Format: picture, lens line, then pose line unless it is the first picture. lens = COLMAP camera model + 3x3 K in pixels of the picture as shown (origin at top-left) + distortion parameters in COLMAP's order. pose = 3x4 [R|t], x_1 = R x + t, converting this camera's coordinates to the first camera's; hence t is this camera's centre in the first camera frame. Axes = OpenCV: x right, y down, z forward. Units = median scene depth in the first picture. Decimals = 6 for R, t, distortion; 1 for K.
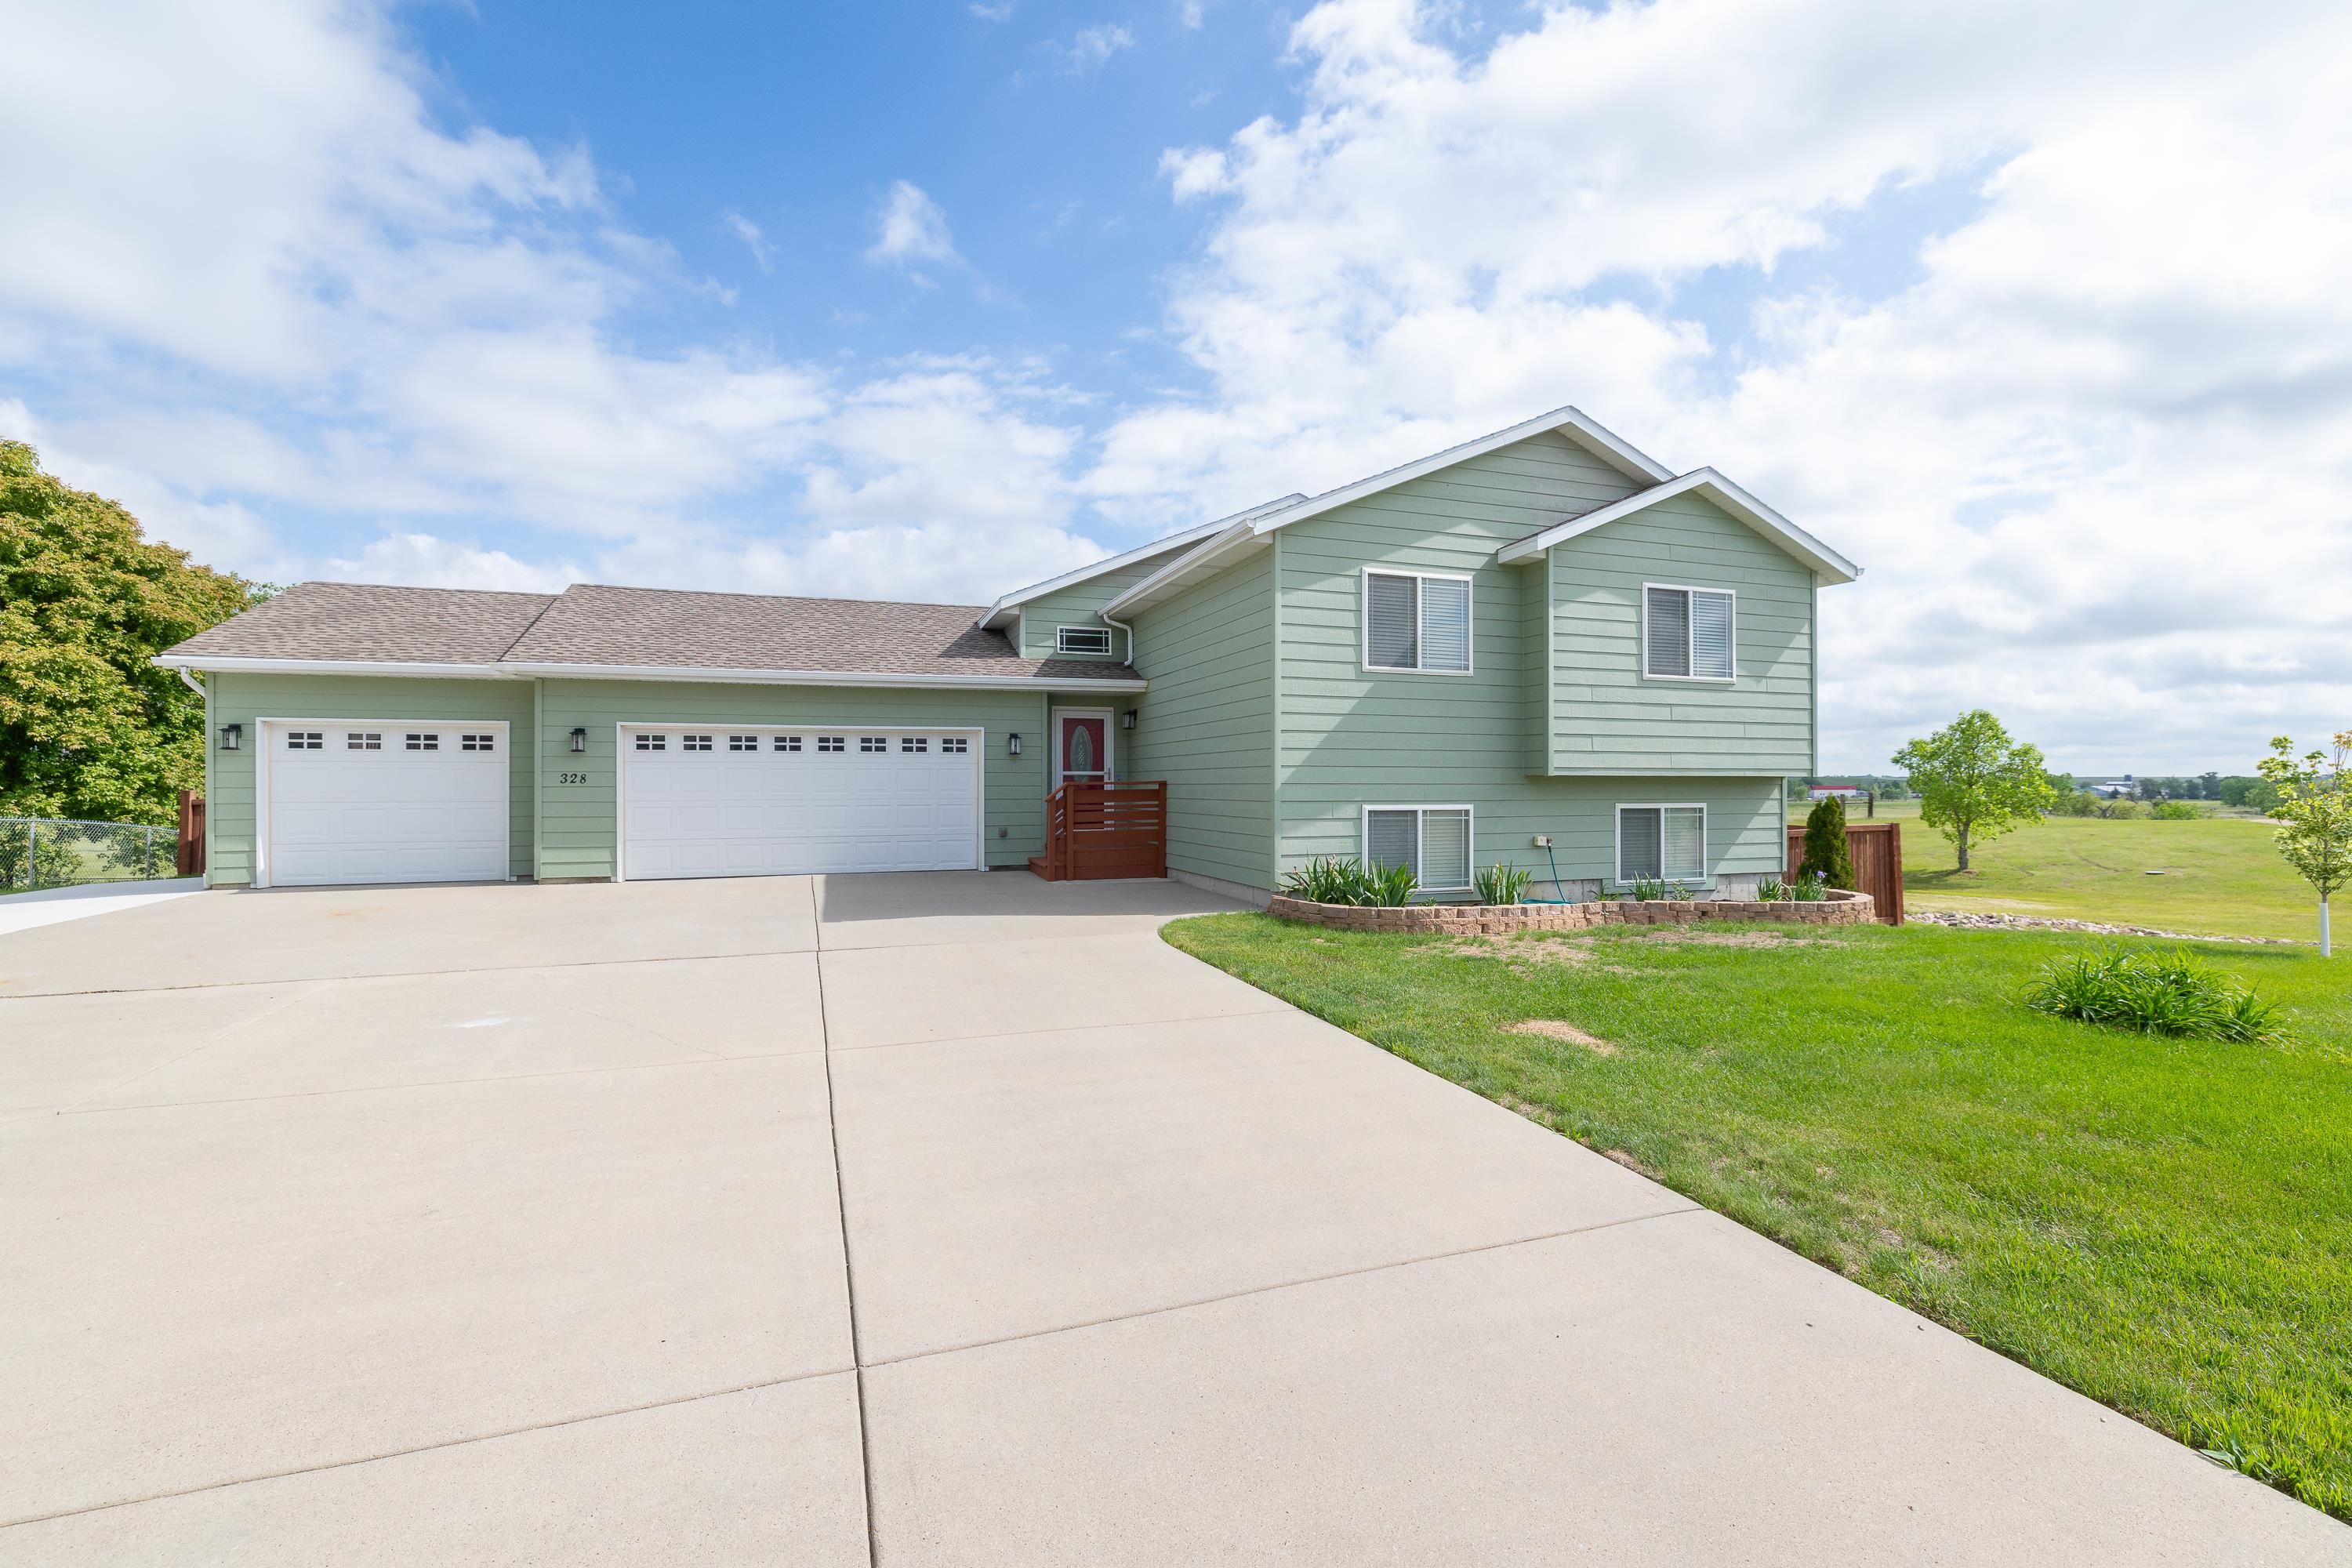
lens RADIAL K [[1016.5, 0, 1176.0], [0, 1016.5, 784.0], [0, 0, 1]] dist [-0.003392, 0.000451]
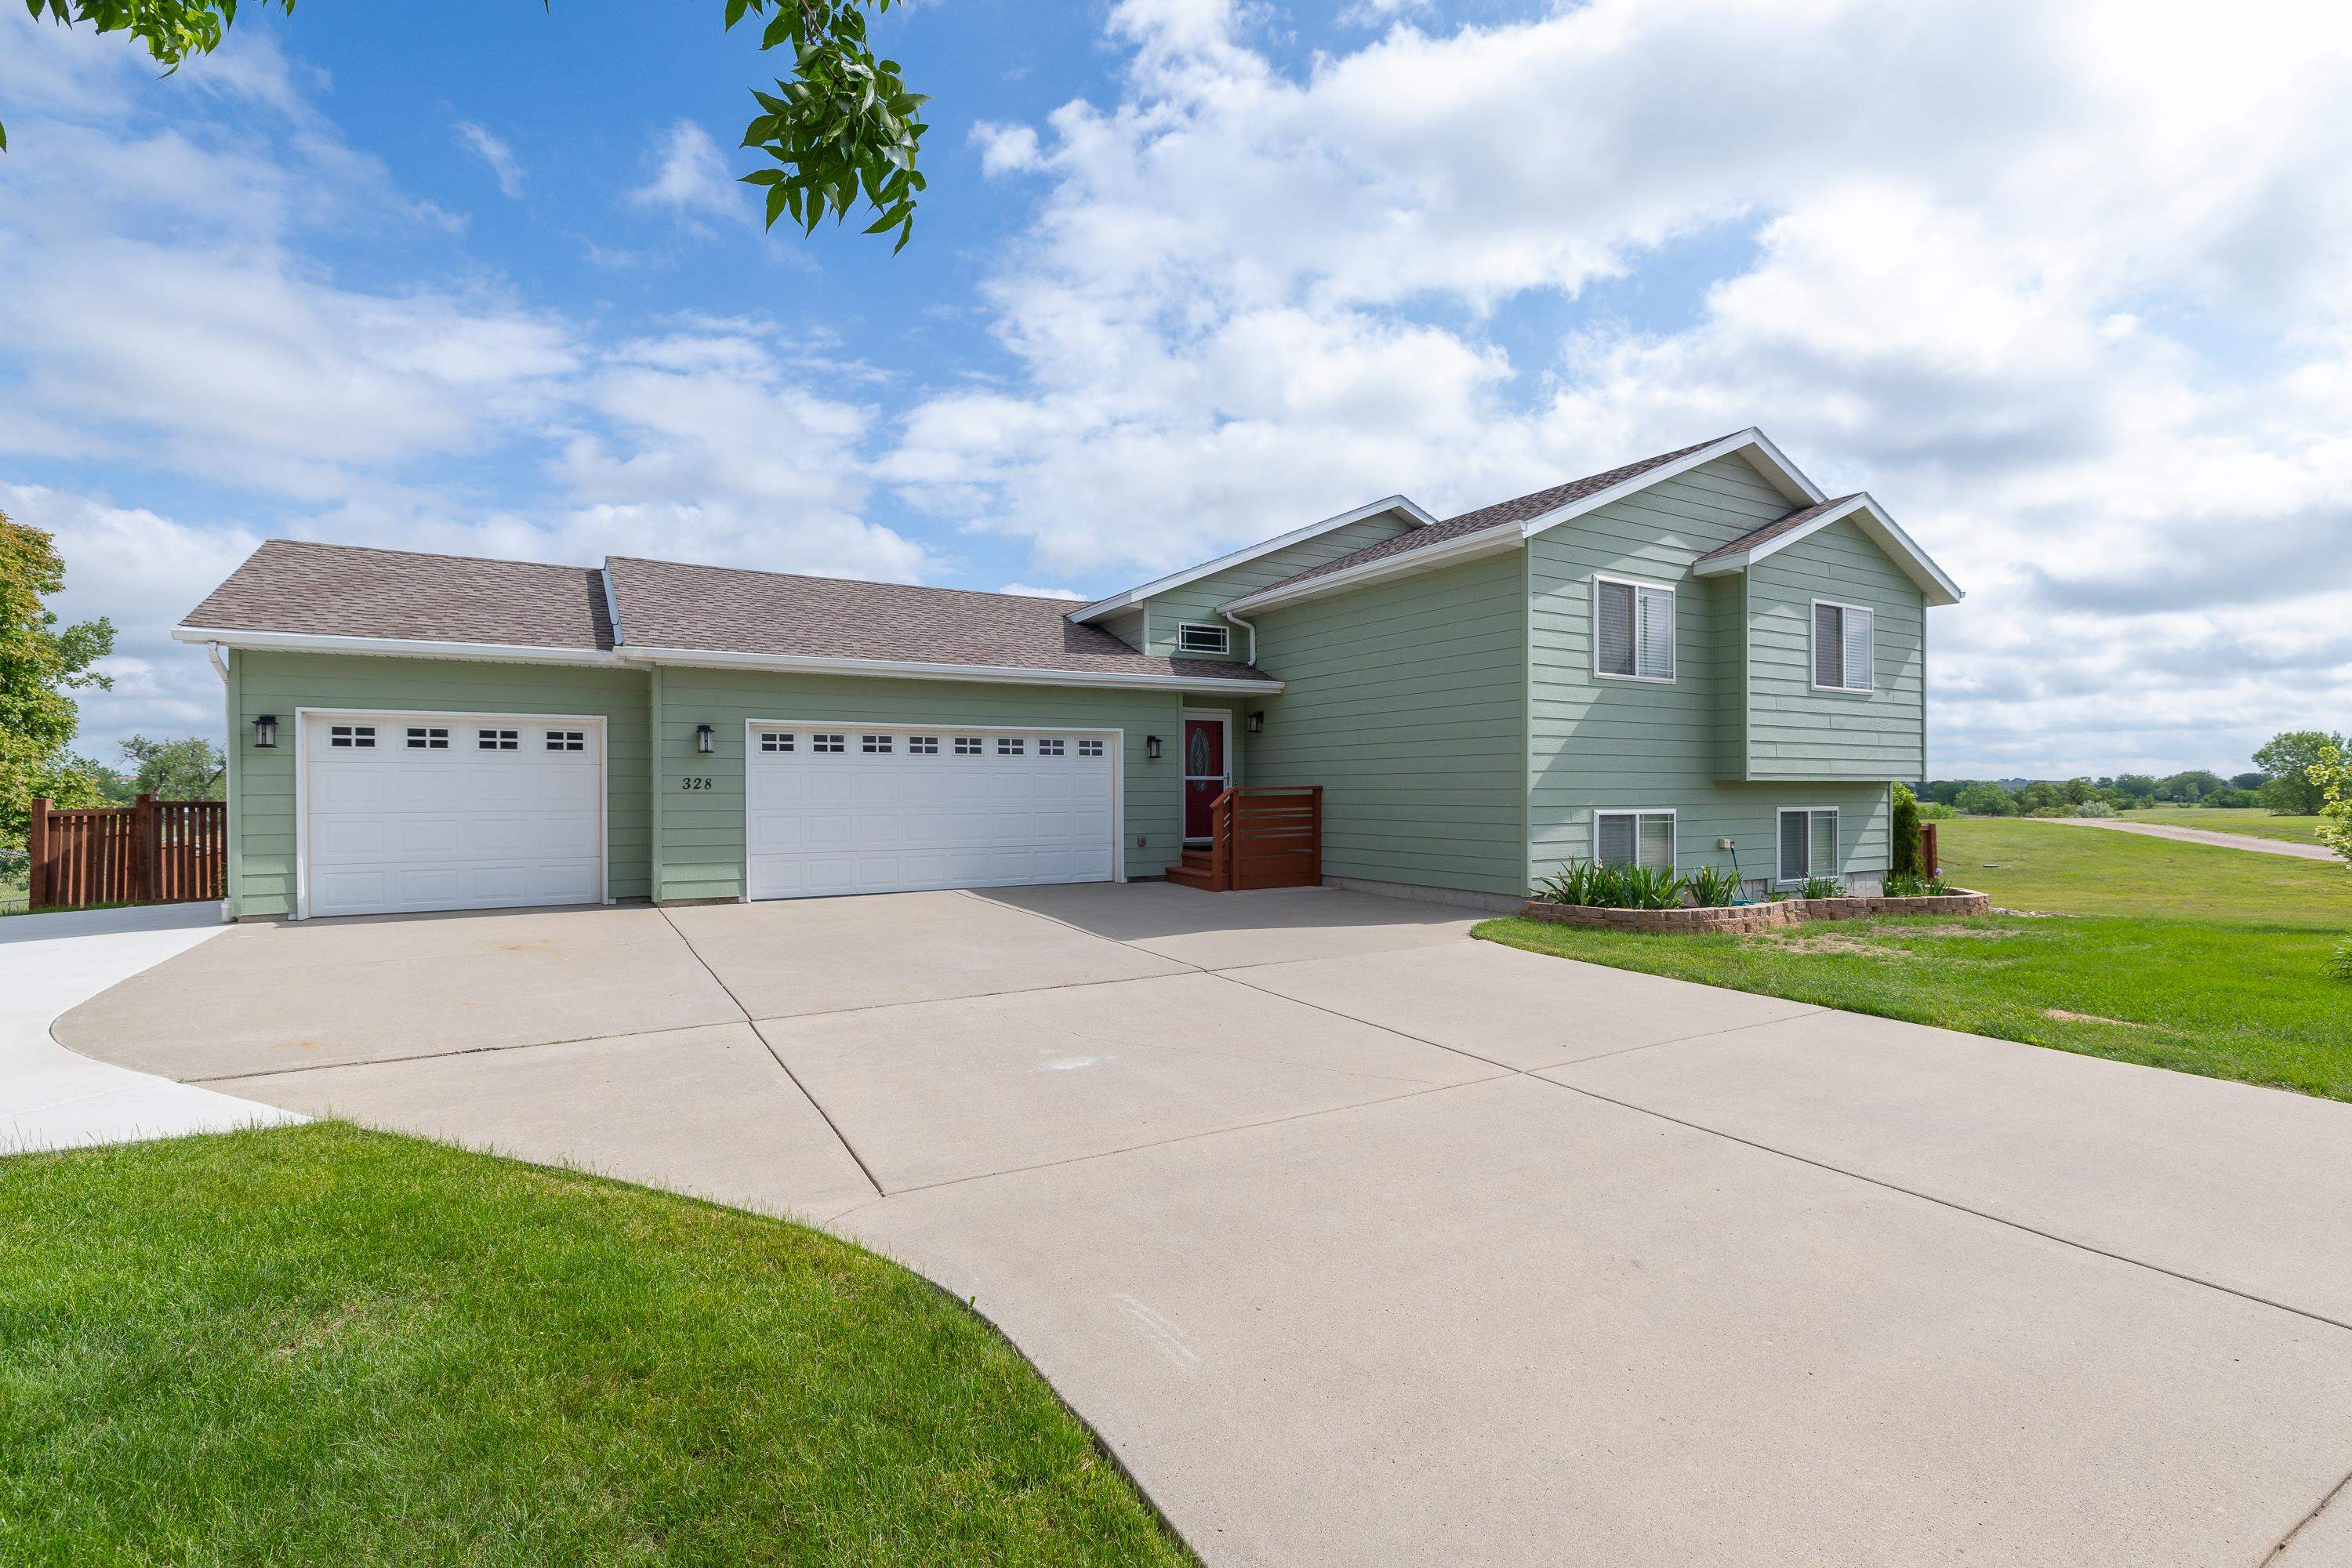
lens RADIAL K [[1053.7, 0, 1186.3], [0, 1053.7, 778.9], [0, 0, 1]] dist [-0.000931, -0.000075]
pose [[0.981384, 0.000661, 0.192057, -0.350833], [0.001100, 0.999958, -0.009058, -0.000786], [-0.192055, 0.009101, 0.981342, 0.043374]]
